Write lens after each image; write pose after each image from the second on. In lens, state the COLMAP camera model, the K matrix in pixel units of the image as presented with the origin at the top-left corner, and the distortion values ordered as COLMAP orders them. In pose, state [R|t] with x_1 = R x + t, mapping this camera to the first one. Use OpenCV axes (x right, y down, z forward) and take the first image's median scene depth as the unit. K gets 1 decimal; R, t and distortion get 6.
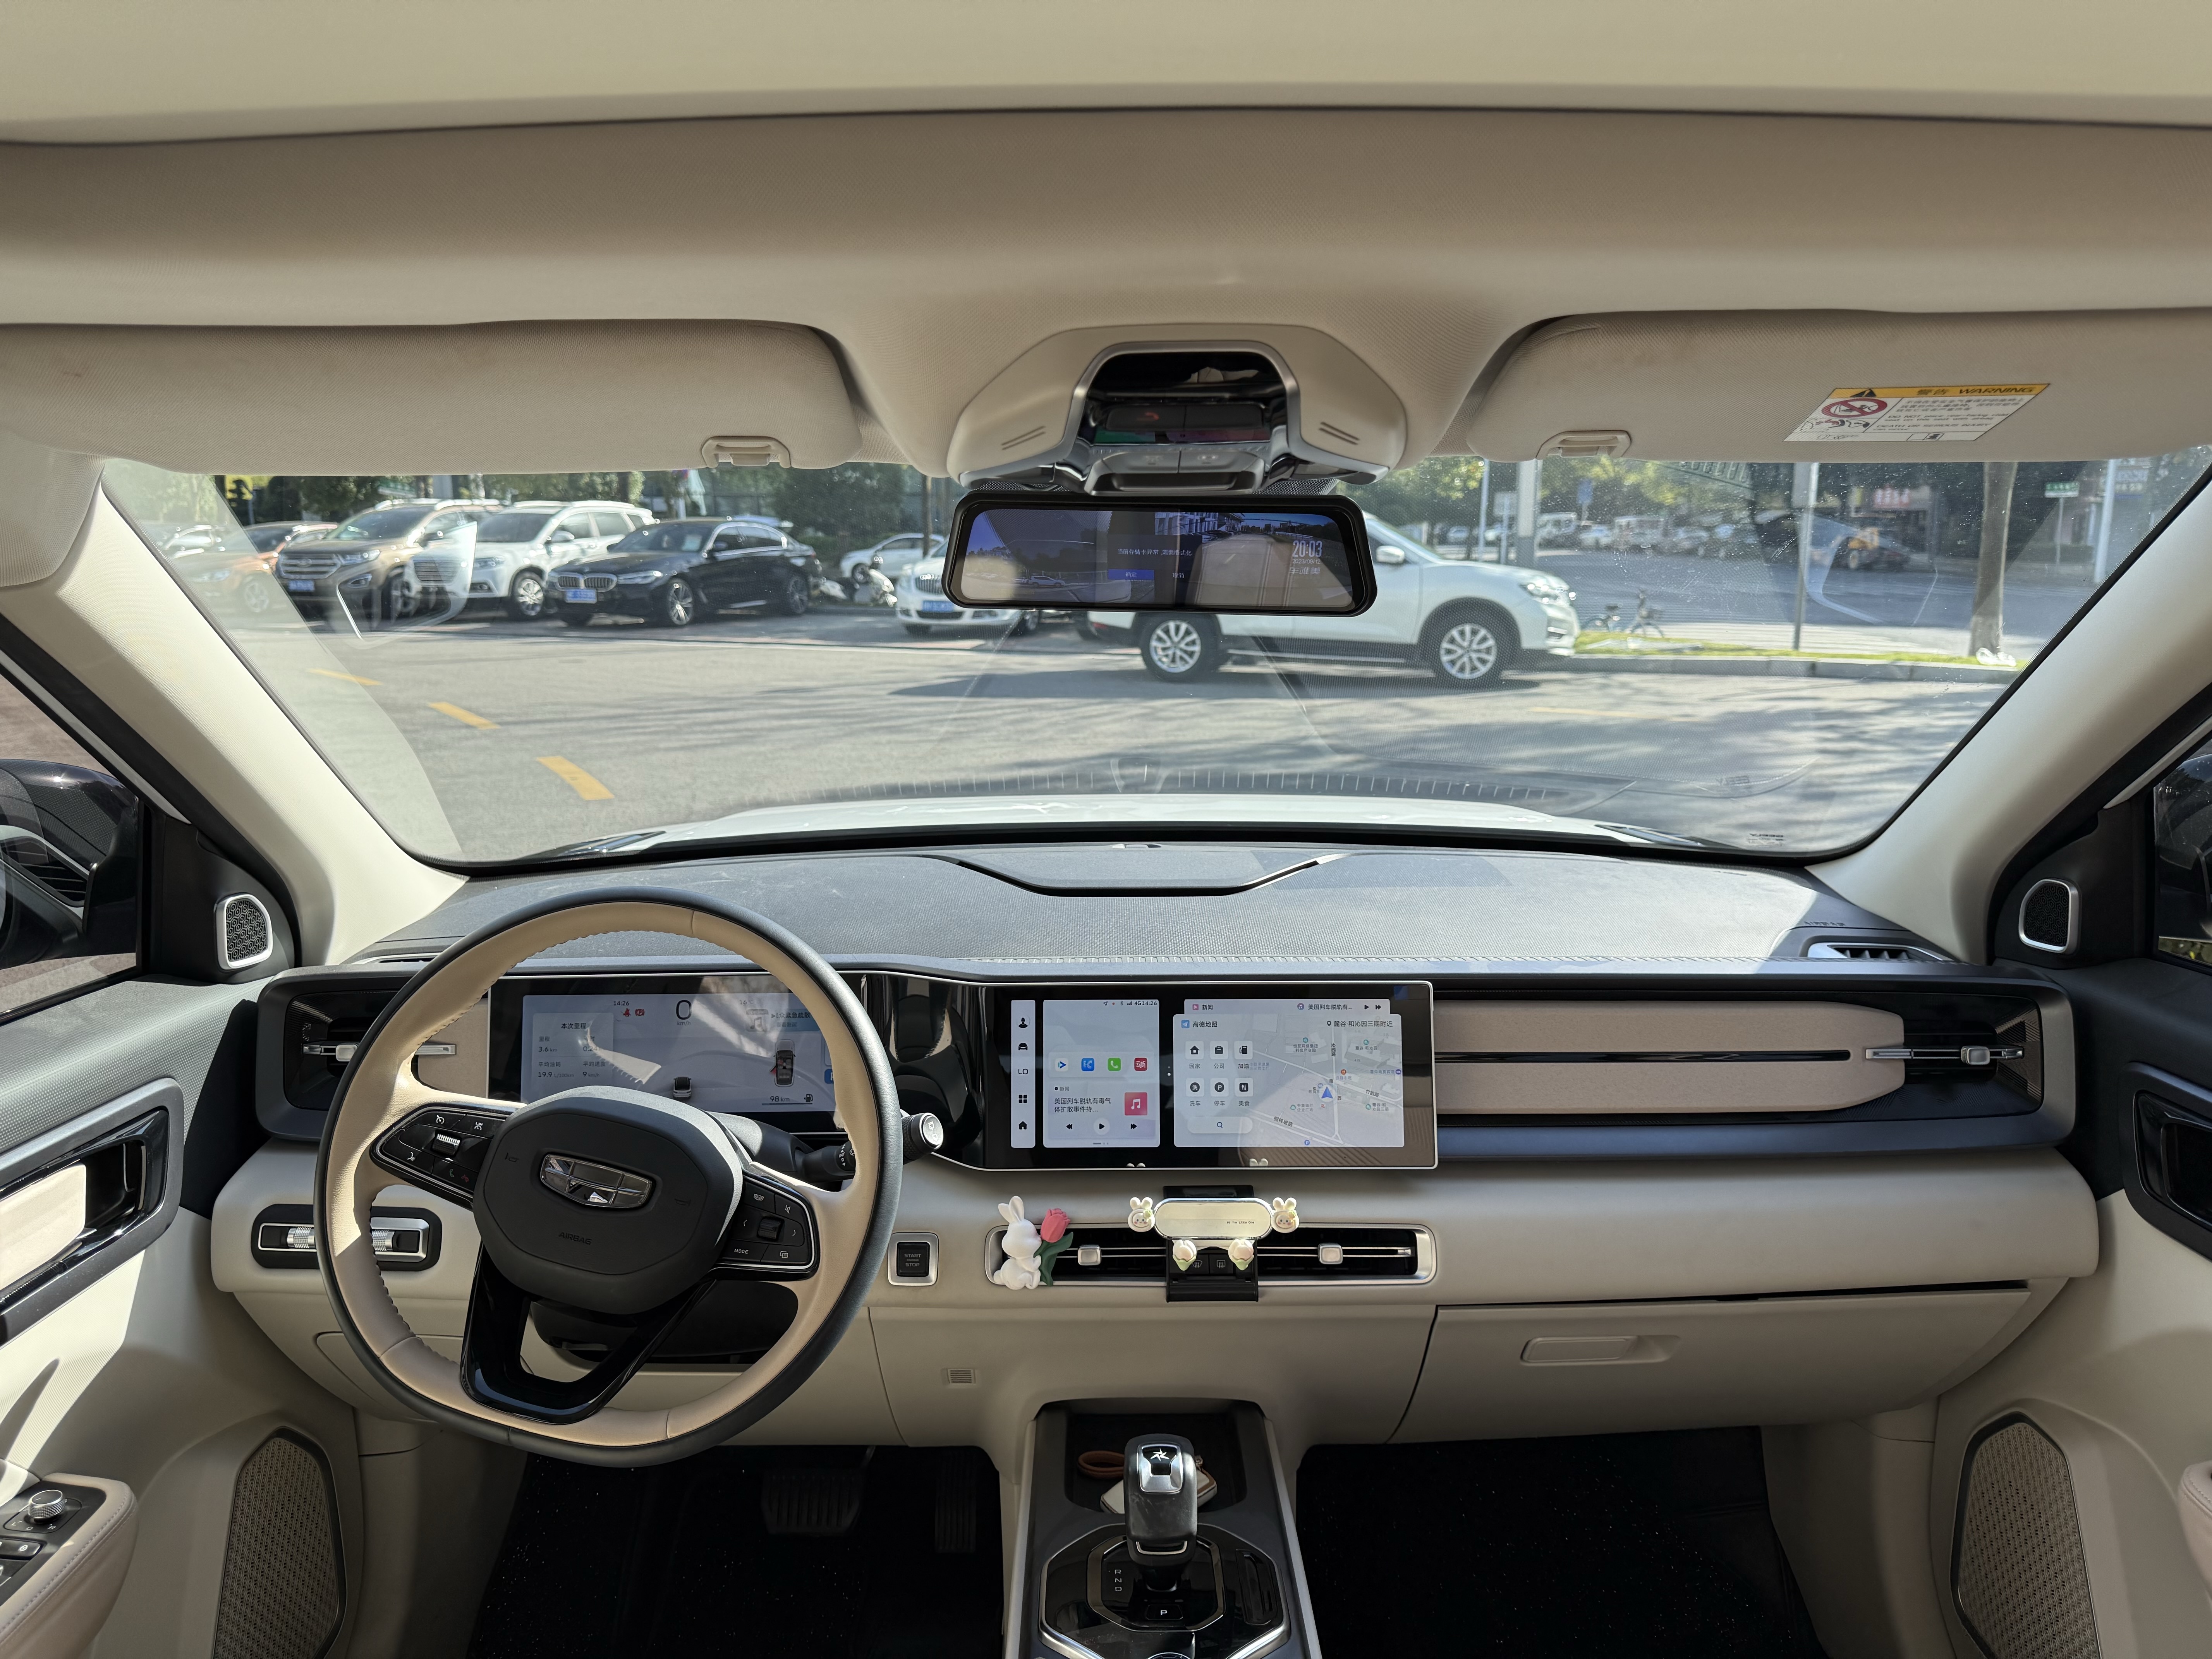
lens RADIAL K [[1564.5, 0, 1098.5], [0, 1564.5, 812.3], [0, 0, 1]] dist [0.101347, -0.125642]
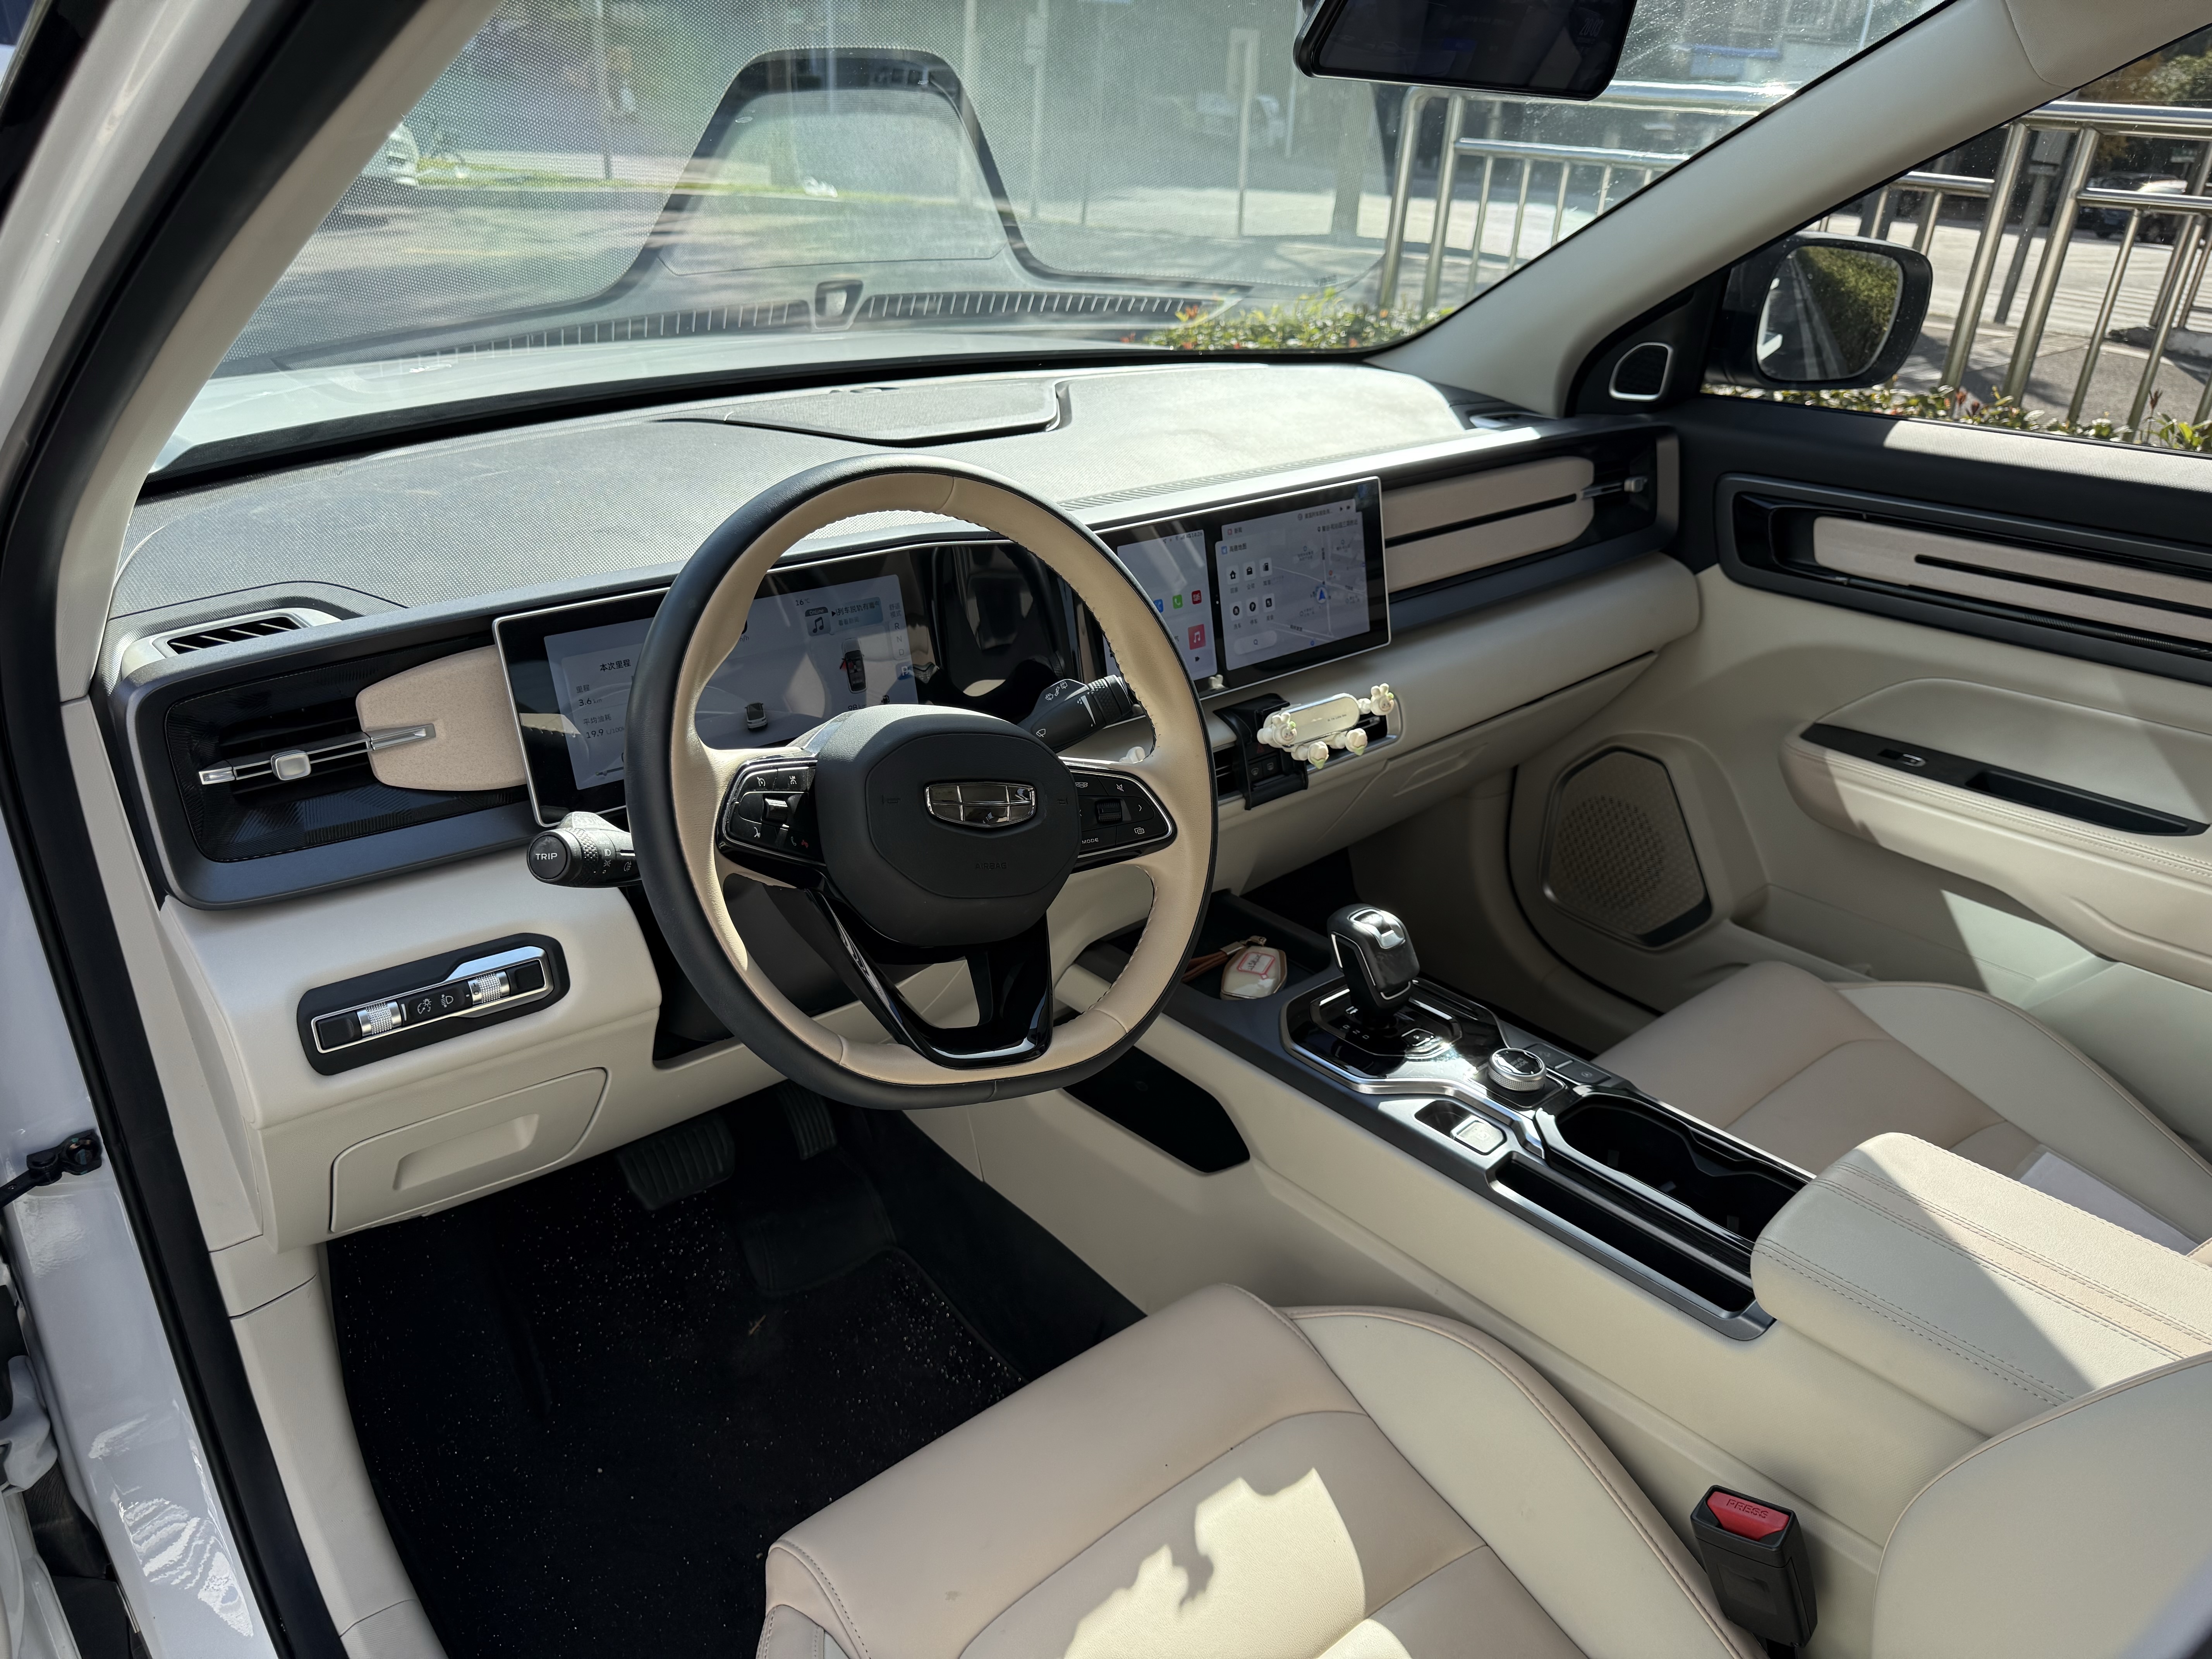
lens RADIAL K [[1555.5, 0, 1114.2], [0, 1555.5, 836.3], [0, 0, 1]] dist [0.098819, -0.149633]
pose [[0.753861, -0.253947, 0.605973, -0.515264], [0.070009, 0.948083, 0.310221, -0.005214], [-0.653293, -0.191440, 0.732502, 0.219074]]
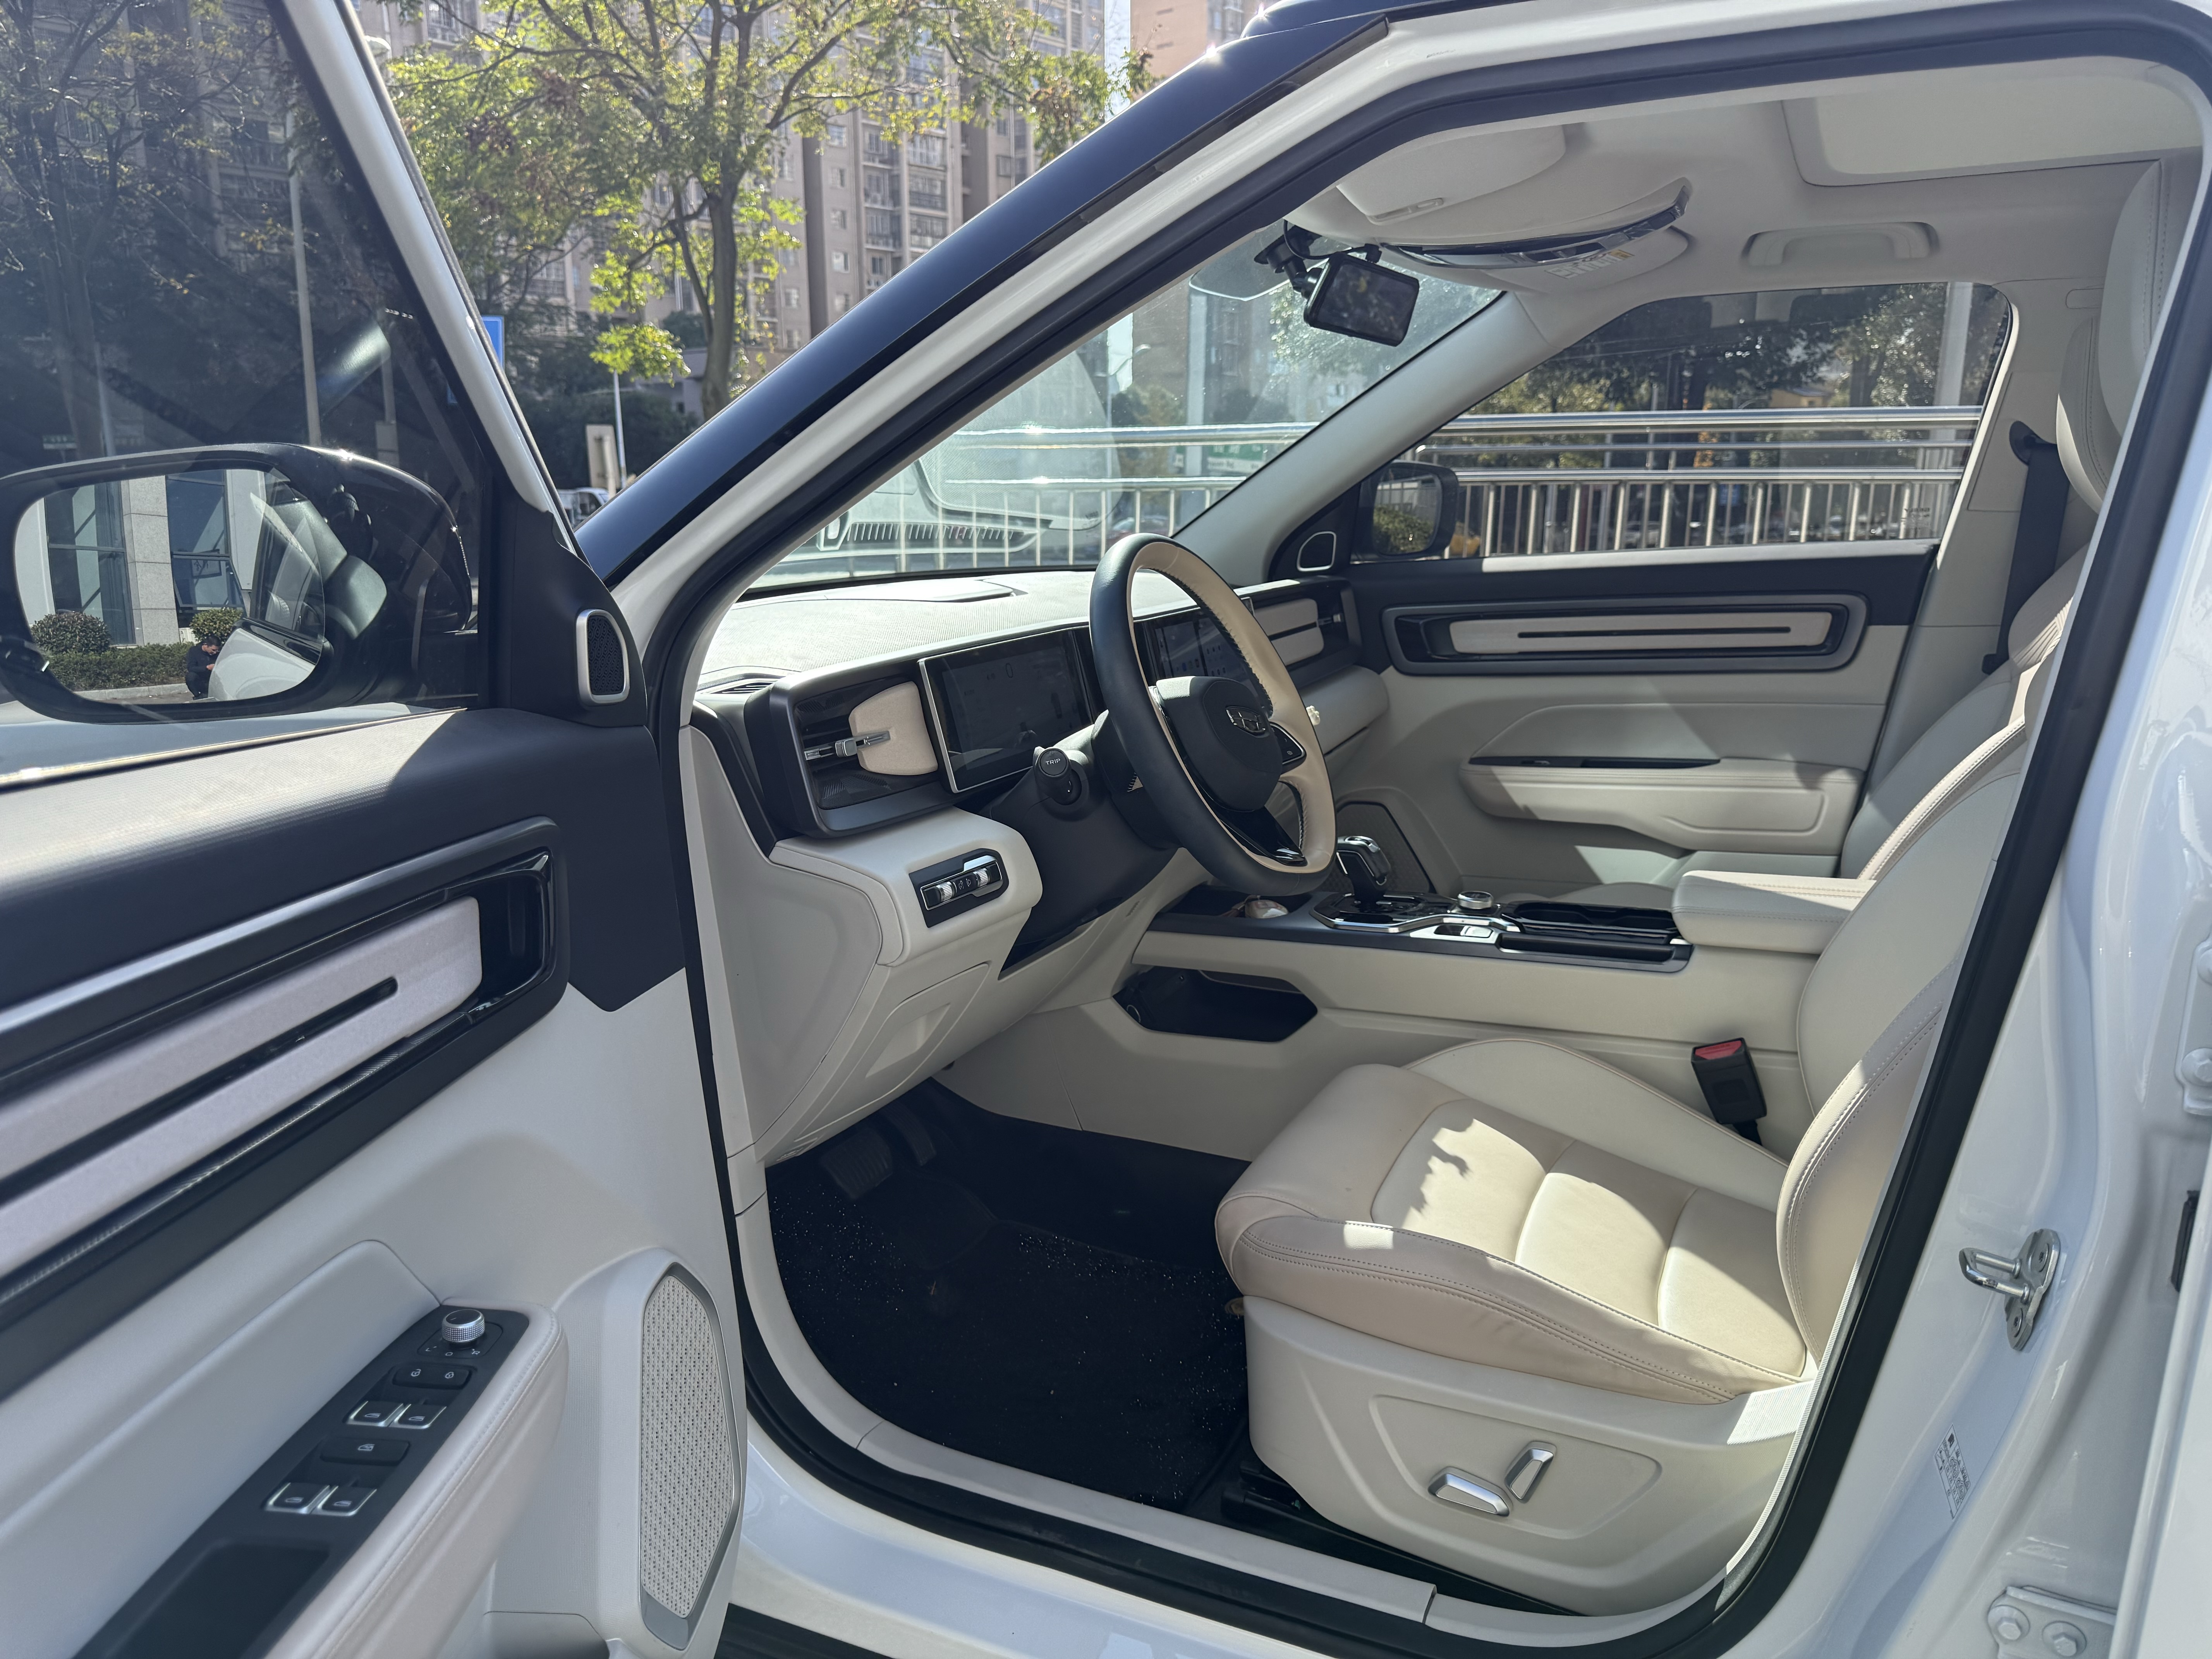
lens RADIAL K [[1555.5, 0, 1114.2], [0, 1555.5, 836.3], [0, 0, 1]] dist [0.098819, -0.149633]
pose [[0.428315, -0.203697, 0.880371, -1.089881], [0.166387, 0.975381, 0.144730, 0.072320], [-0.888179, 0.084493, 0.451663, 0.314279]]
